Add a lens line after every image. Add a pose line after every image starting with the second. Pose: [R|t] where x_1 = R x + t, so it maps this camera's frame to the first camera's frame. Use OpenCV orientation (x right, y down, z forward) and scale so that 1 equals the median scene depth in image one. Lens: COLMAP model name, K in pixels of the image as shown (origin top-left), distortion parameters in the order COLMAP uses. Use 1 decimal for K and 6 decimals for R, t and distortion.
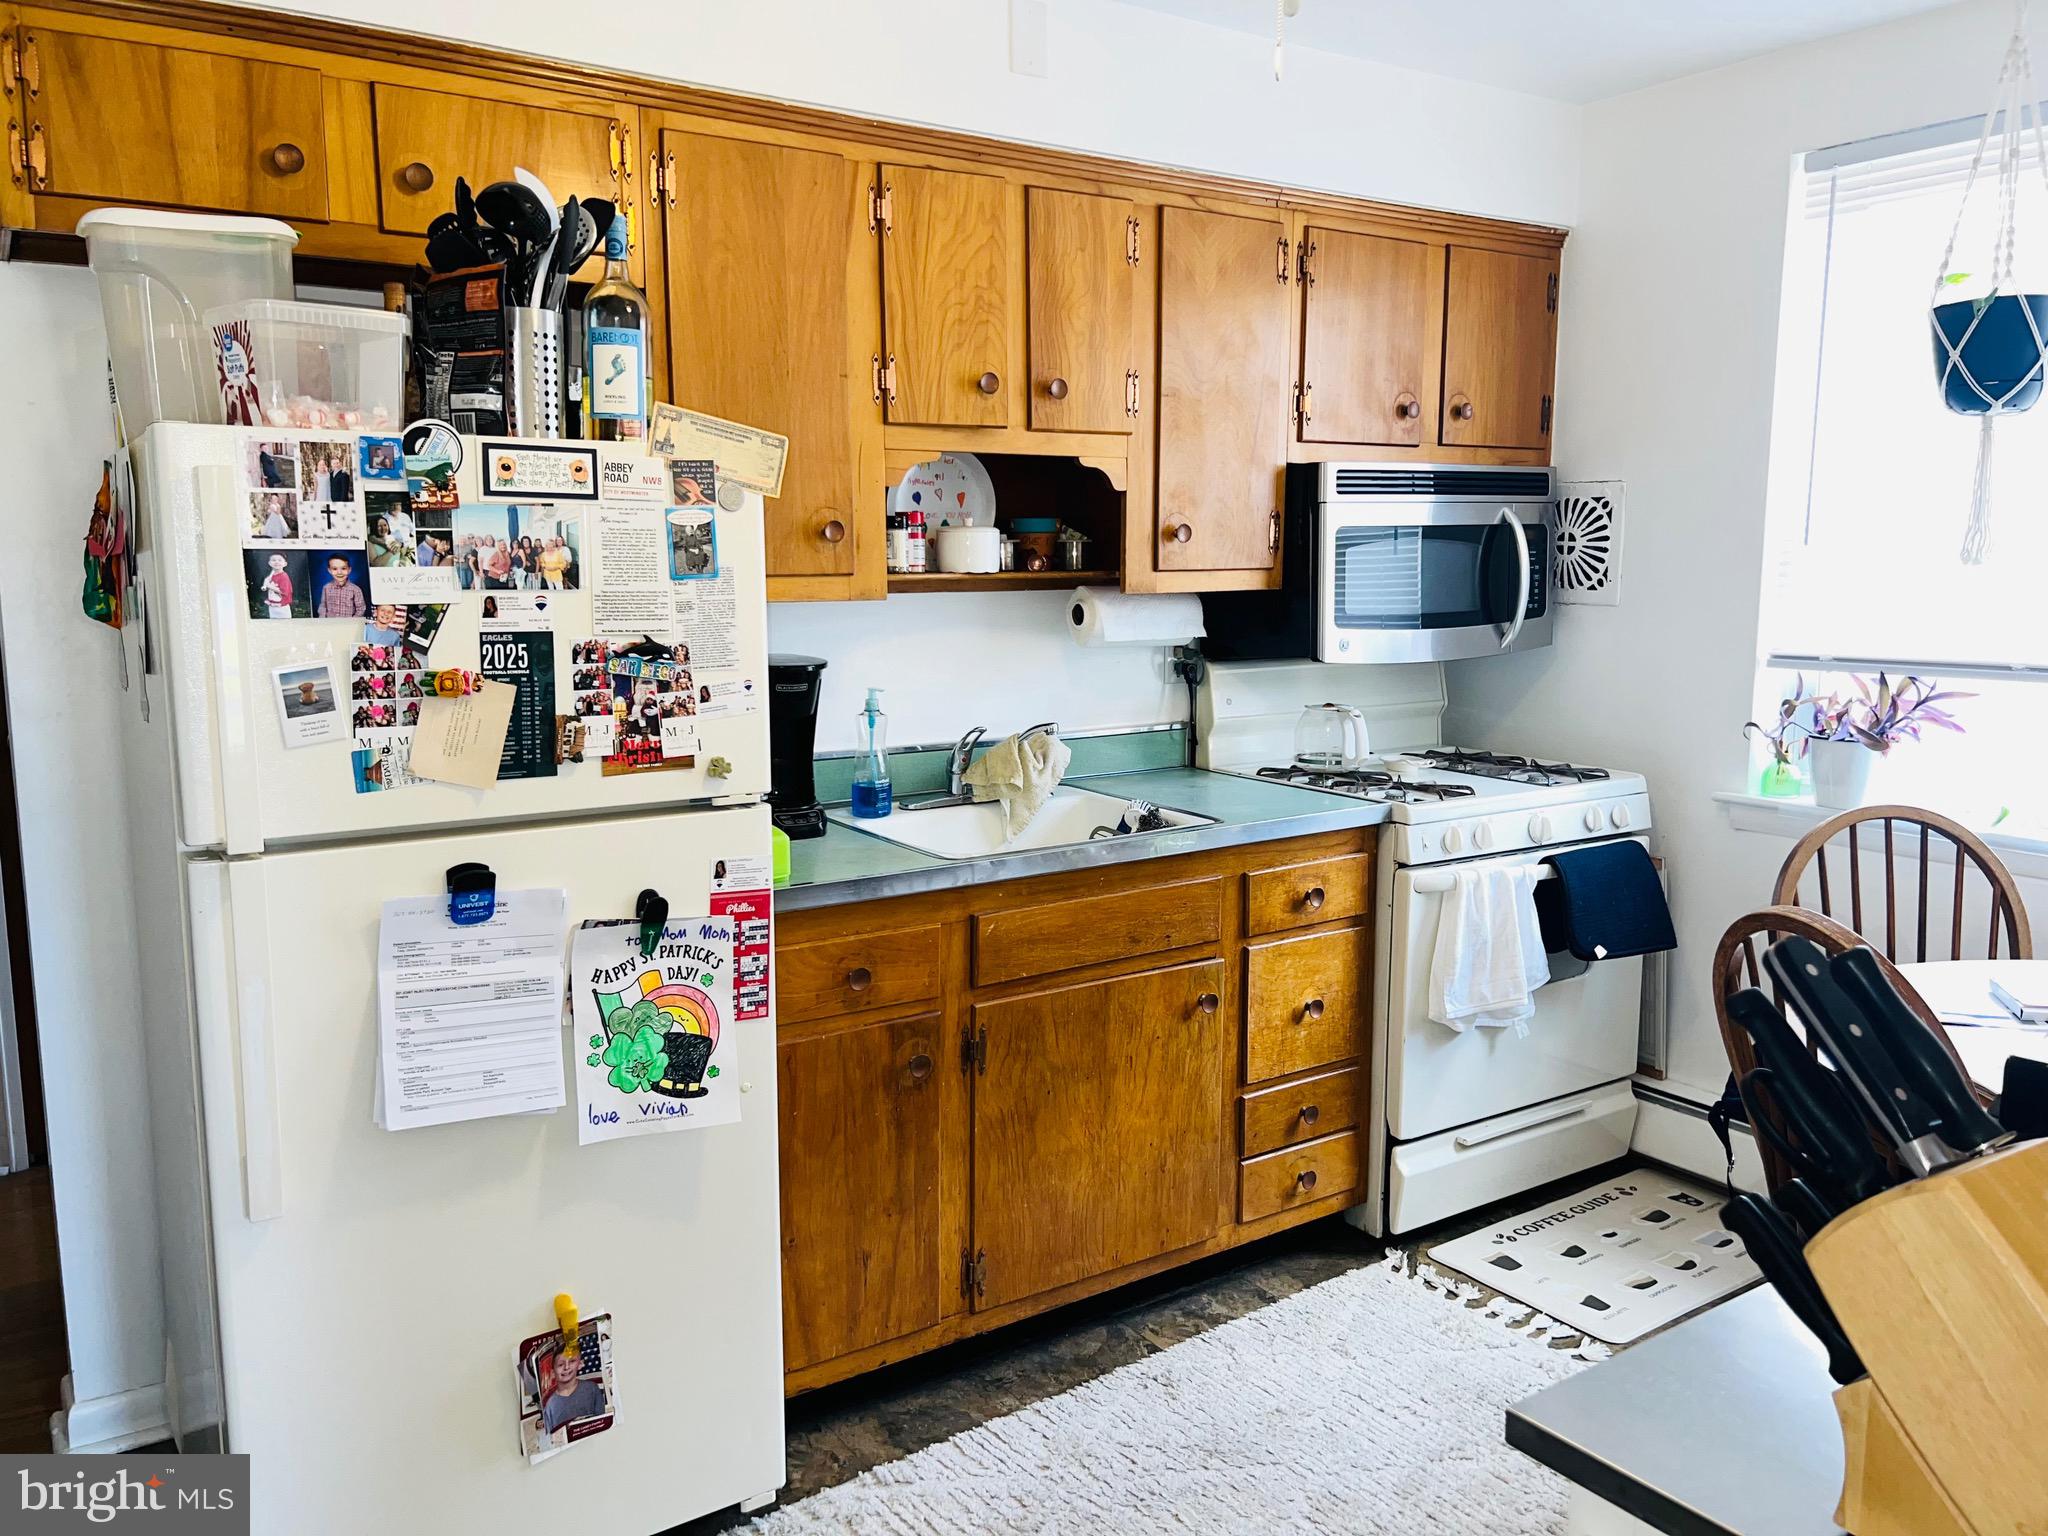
lens RADIAL K [[1549.4, 0, 1026.8], [0, 1549.4, 759.3], [0, 0, 1]] dist [0.059277, -0.065849]
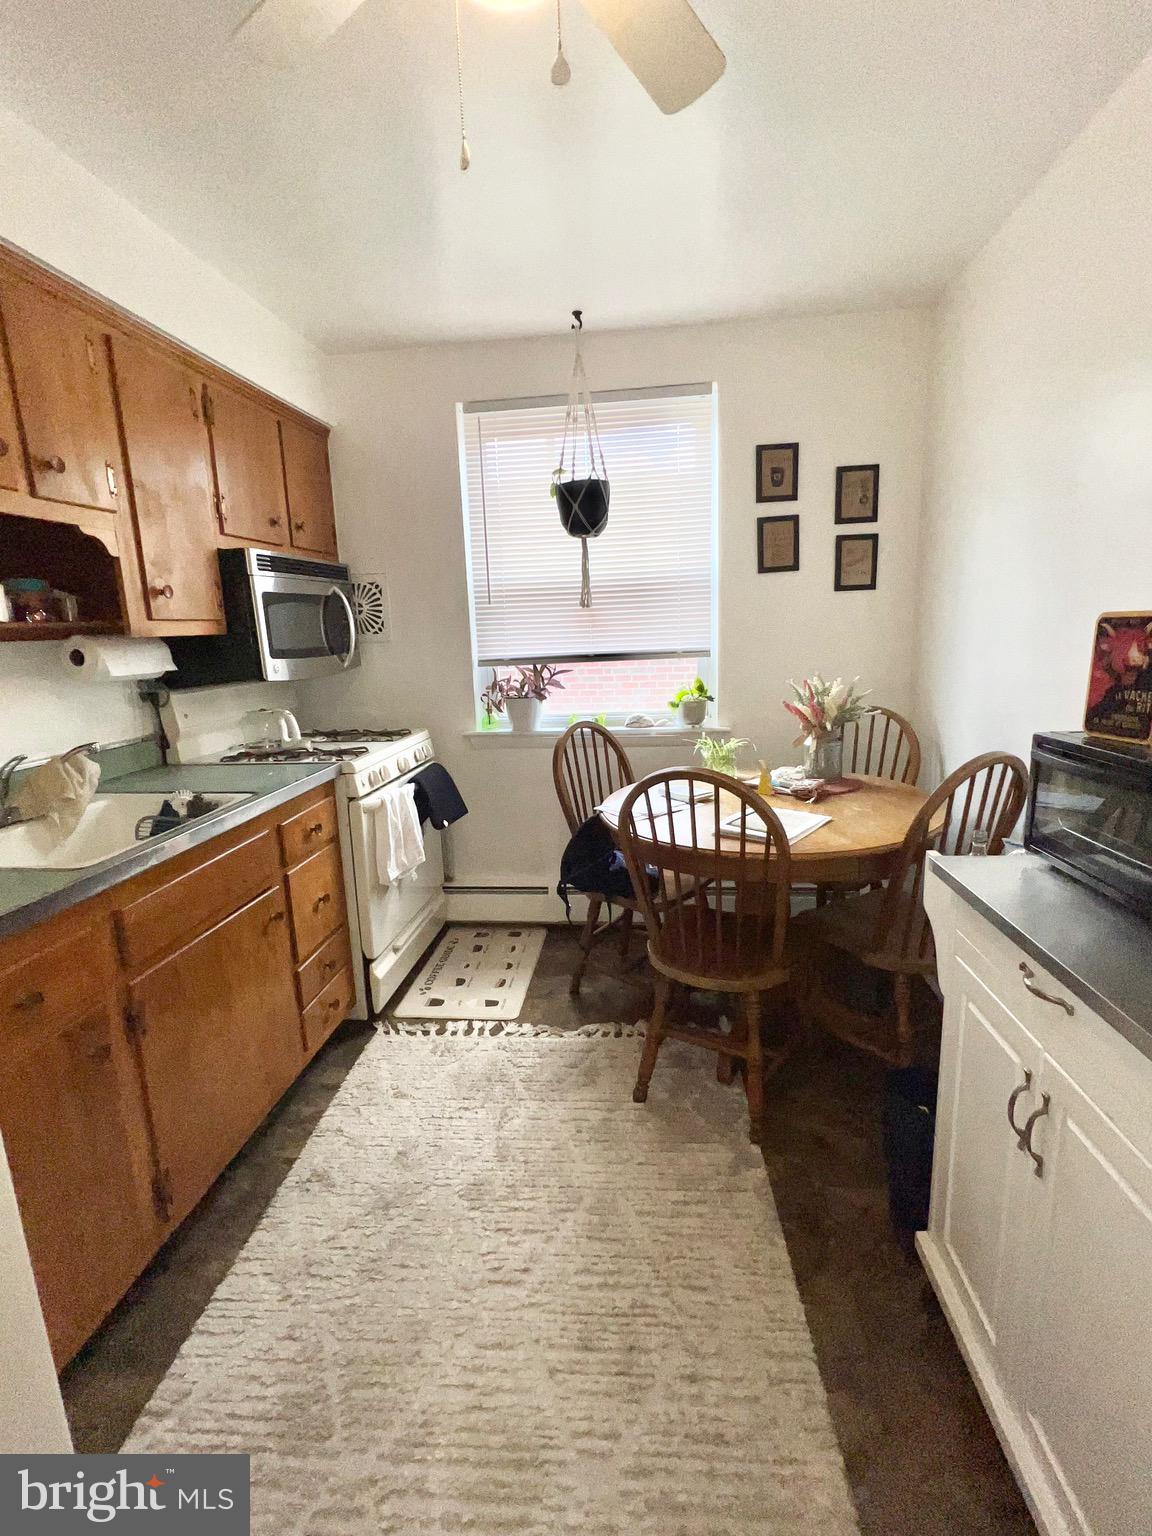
lens RADIAL K [[711.6, 0, 576.4], [0, 711.6, 769.6], [0, 0, 1]] dist [-0.006780, 0.001095]
pose [[0.647473, -0.170099, 0.742863, -0.152242], [0.136620, 0.984889, 0.106440, -0.009379], [-0.749742, 0.032573, 0.660928, 0.318651]]
